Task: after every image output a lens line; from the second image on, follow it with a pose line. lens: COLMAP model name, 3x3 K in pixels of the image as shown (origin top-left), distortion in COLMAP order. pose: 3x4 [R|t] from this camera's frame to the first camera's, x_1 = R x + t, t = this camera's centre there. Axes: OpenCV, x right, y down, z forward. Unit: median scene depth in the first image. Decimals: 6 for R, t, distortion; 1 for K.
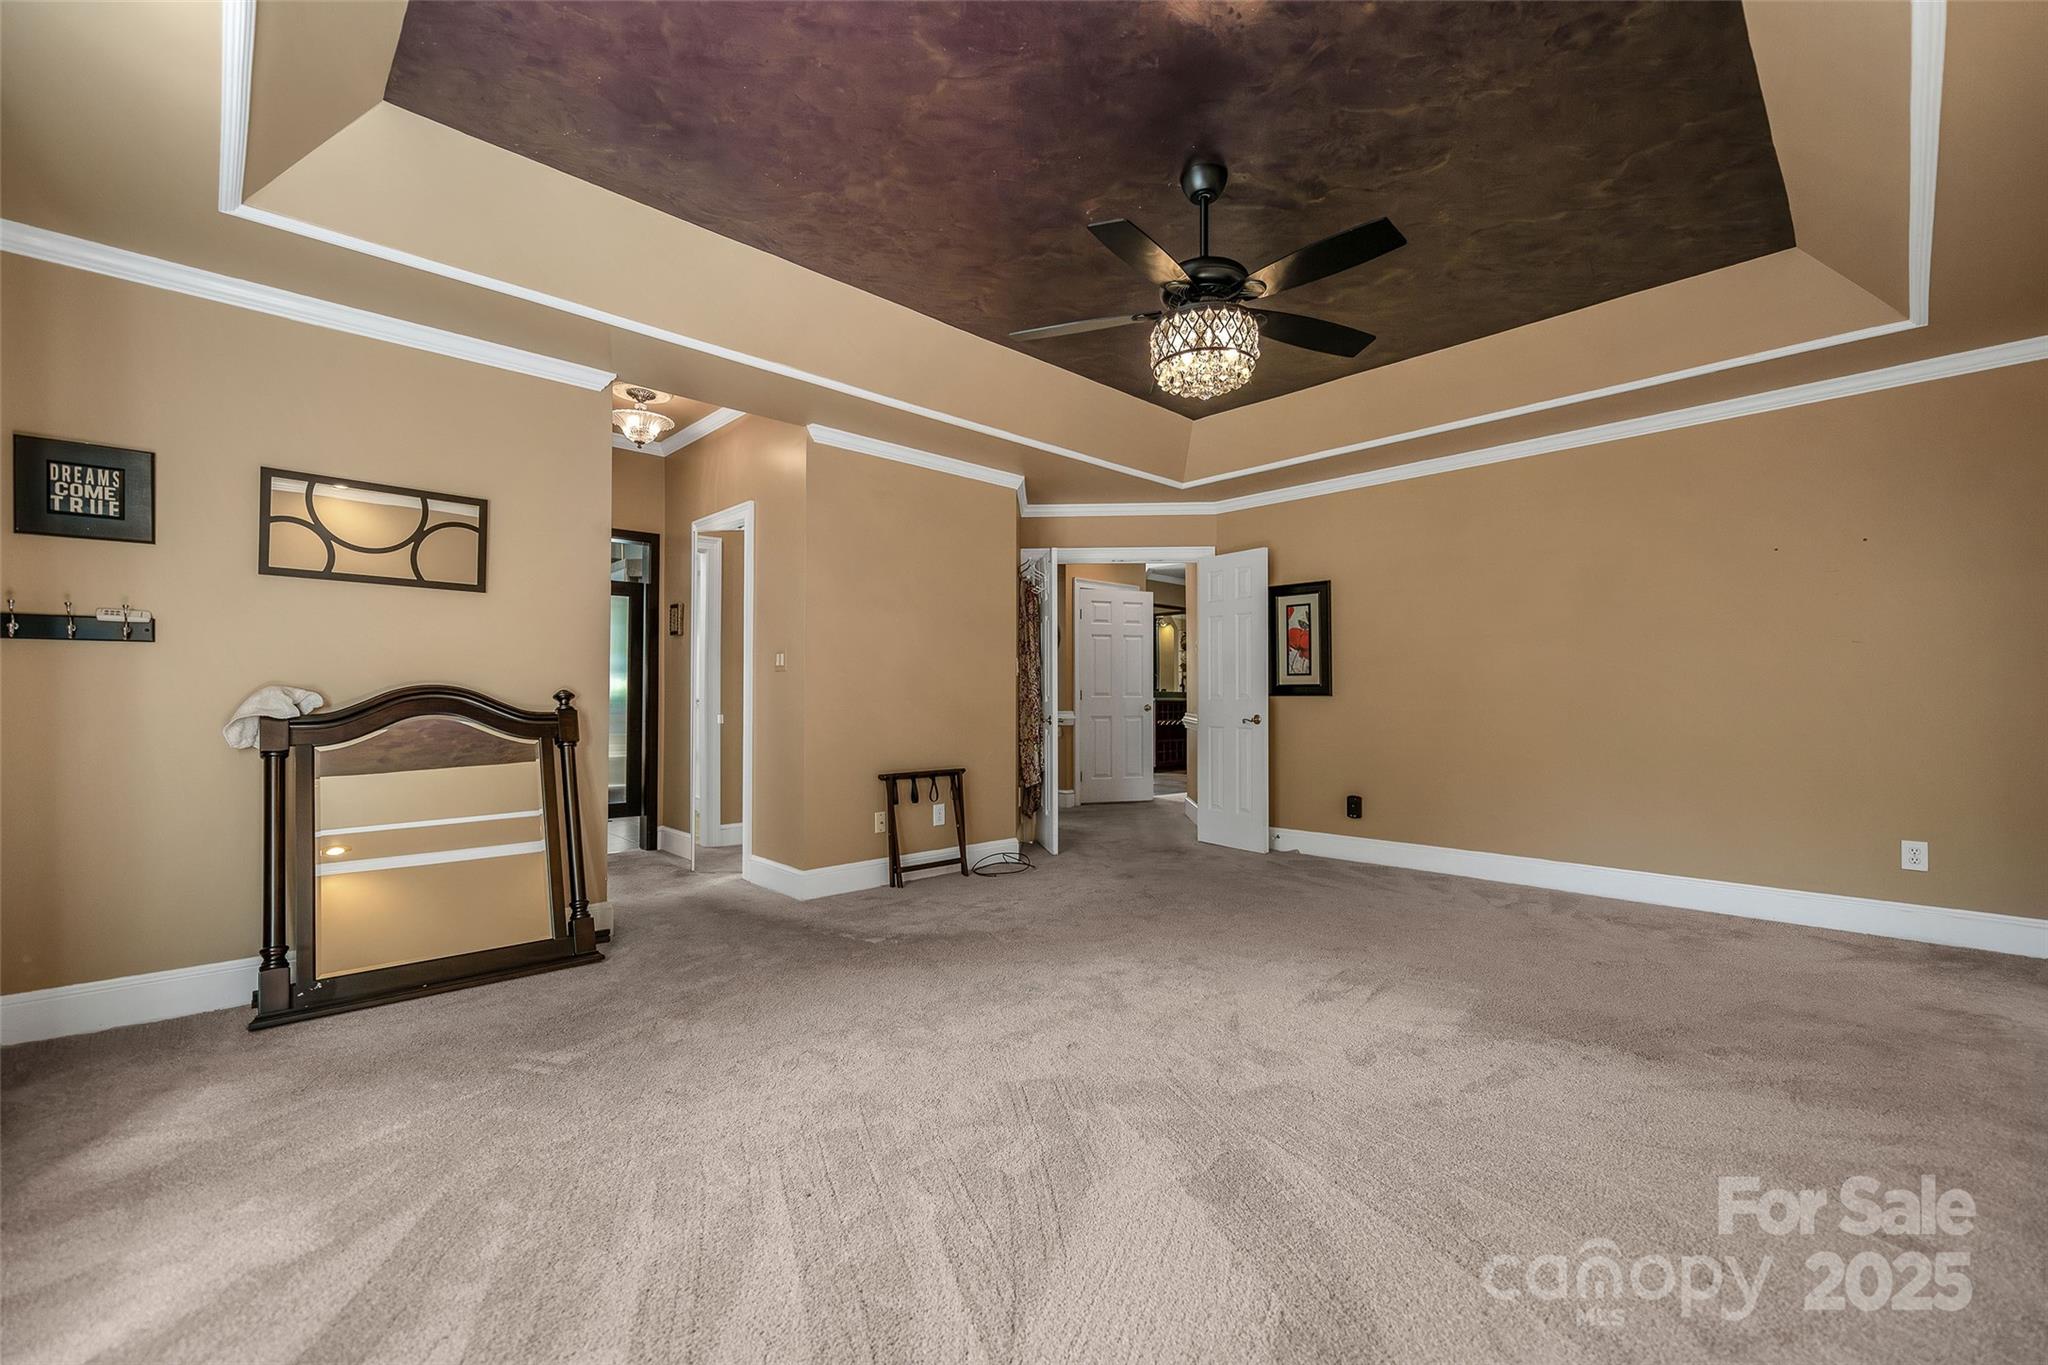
lens RADIAL K [[828.3, 0, 1026.0], [0, 828.3, 685.0], [0, 0, 1]] dist [-0.002764, -0.000240]
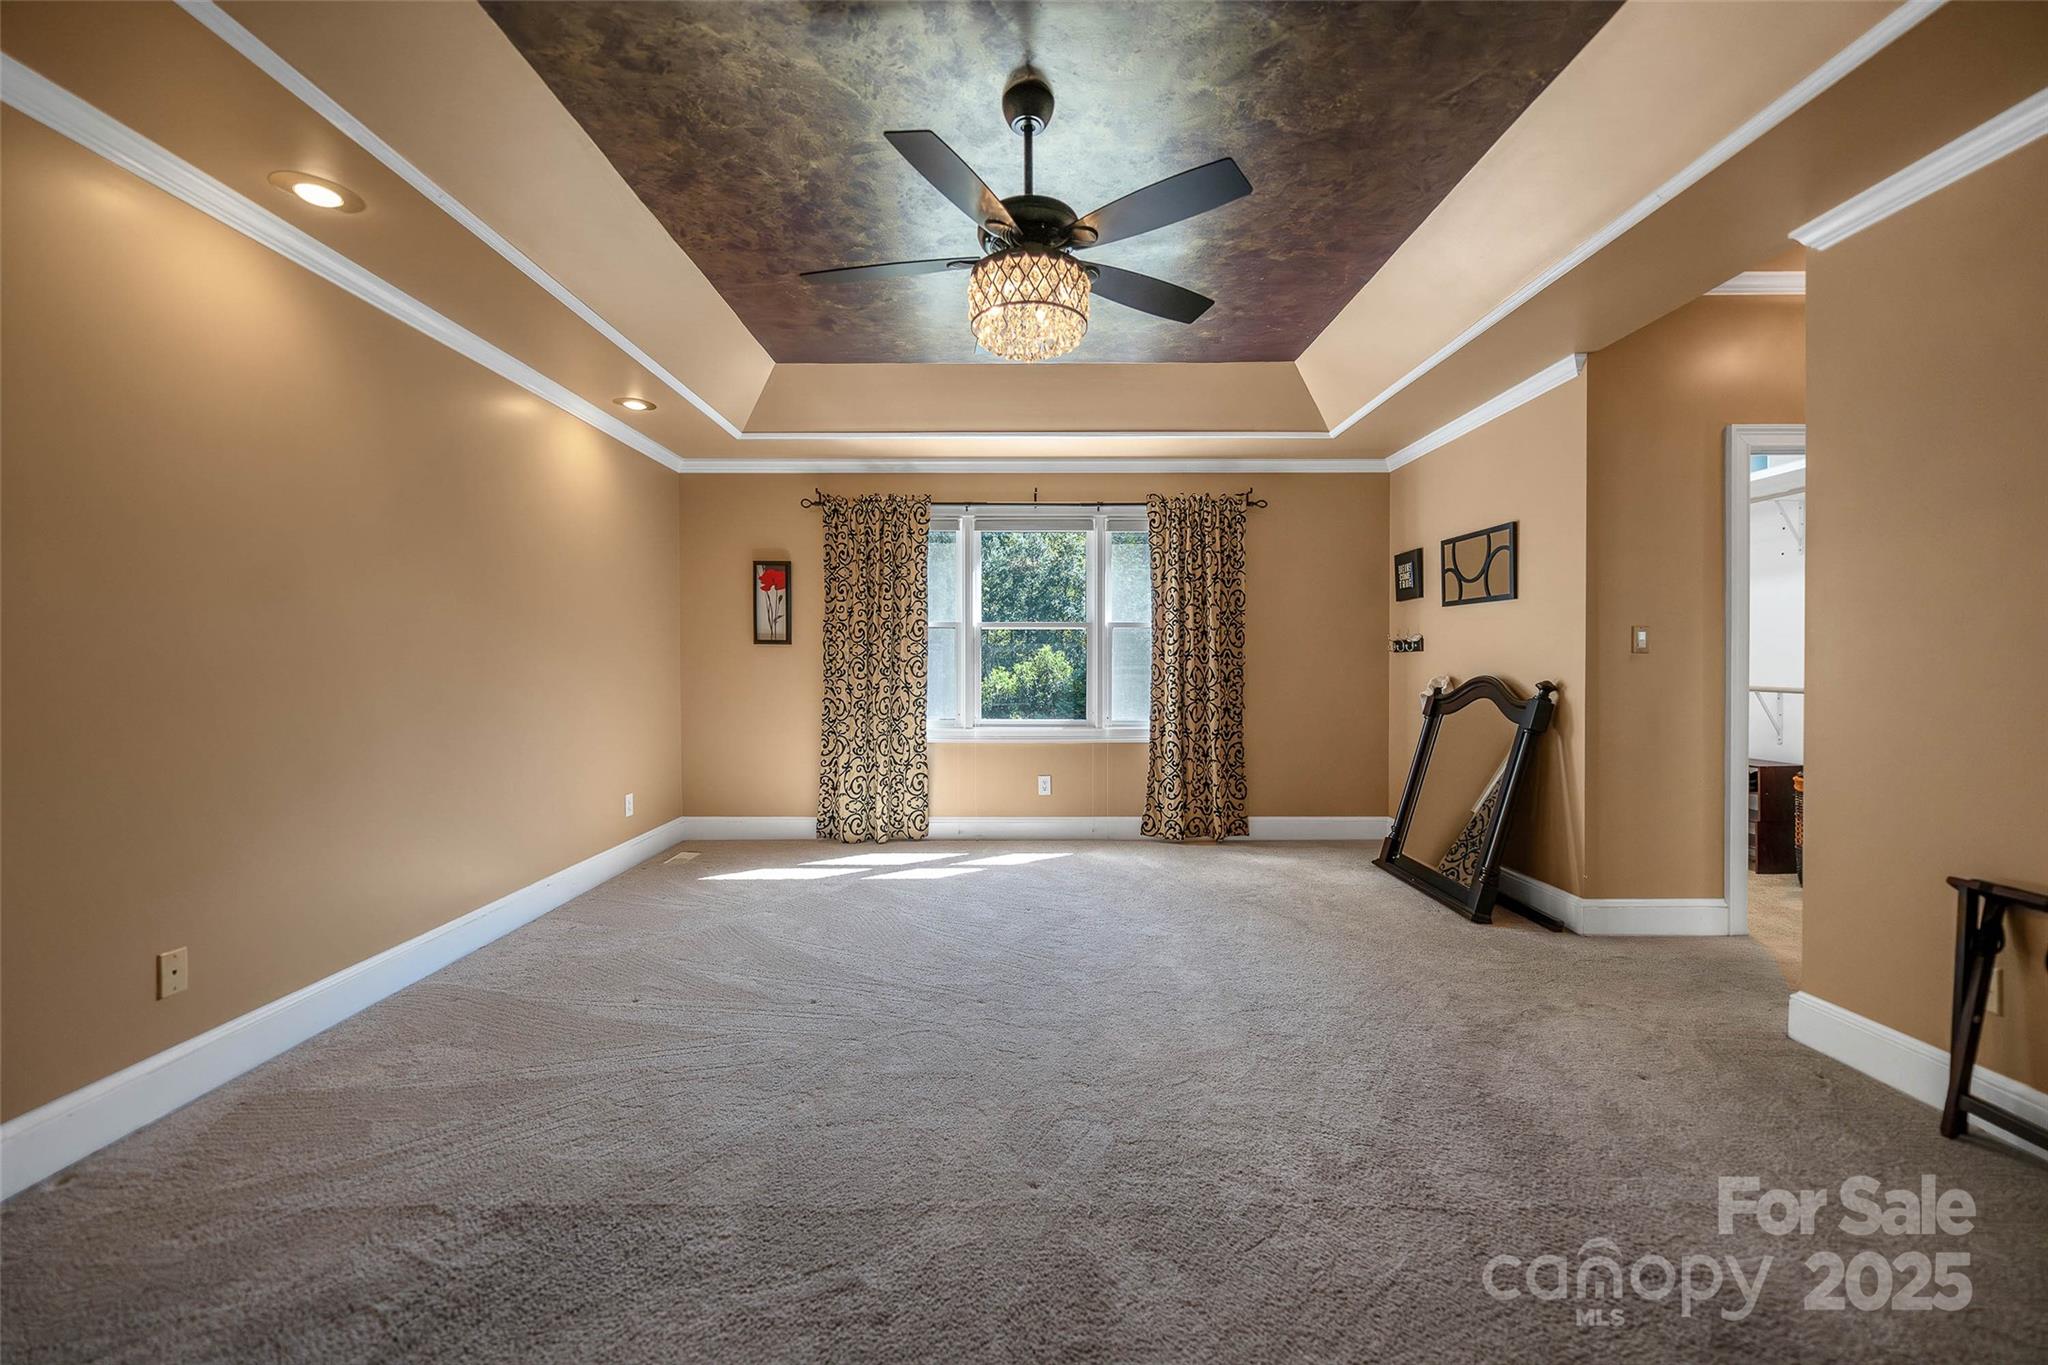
lens RADIAL K [[828.3, 0, 1024.7], [0, 828.3, 676.7], [0, 0, 1]] dist [-0.002764, -0.000240]
pose [[-0.679916, 0.012157, -0.733189, 0.708166], [0.008873, 0.999926, 0.008352, -0.014788], [0.733236, -0.000827, -0.679974, 1.308667]]
